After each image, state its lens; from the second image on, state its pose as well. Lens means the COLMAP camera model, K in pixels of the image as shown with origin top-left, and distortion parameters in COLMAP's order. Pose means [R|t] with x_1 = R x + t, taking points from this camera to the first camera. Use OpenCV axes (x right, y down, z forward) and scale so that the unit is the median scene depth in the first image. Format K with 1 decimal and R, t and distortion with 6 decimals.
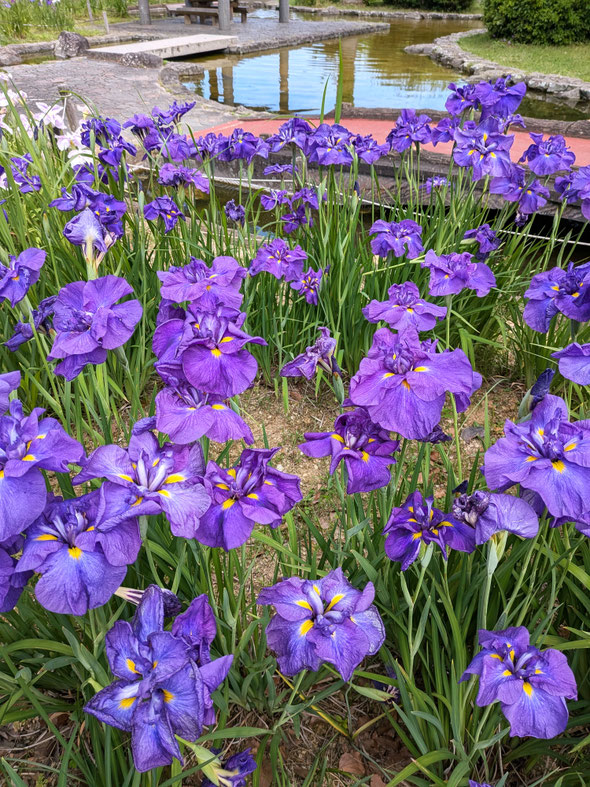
lens RADIAL K [[612.7, 0, 315.7], [0, 612.7, 391.7], [0, 0, 1]] dist [-0.026143, -0.006663]
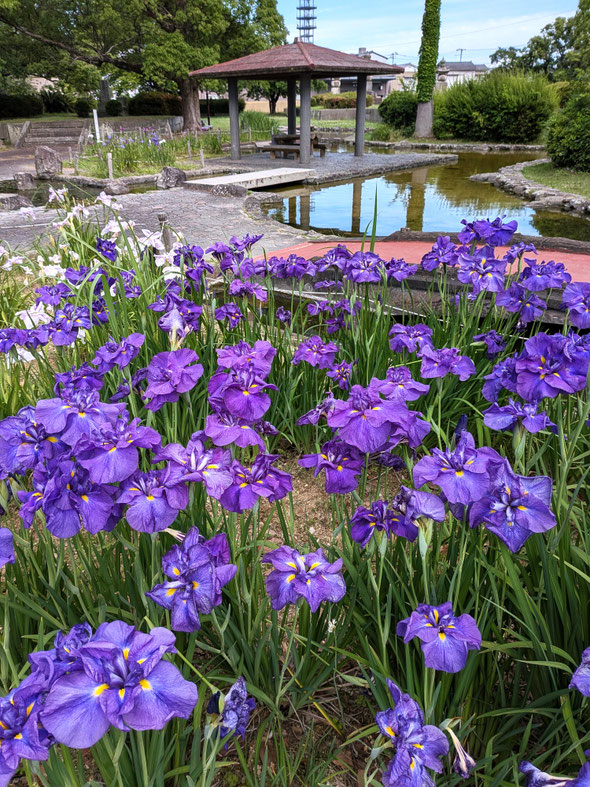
lens RADIAL K [[627.4, 0, 295.0], [0, 627.4, 393.5], [0, 0, 1]] dist [0.005228, -0.070749]
pose [[0.988292, 0.038056, -0.147751, 0.084477], [-0.063478, 0.983160, -0.171368, 0.085829], [0.138742, 0.178740, 0.974065, -0.236535]]
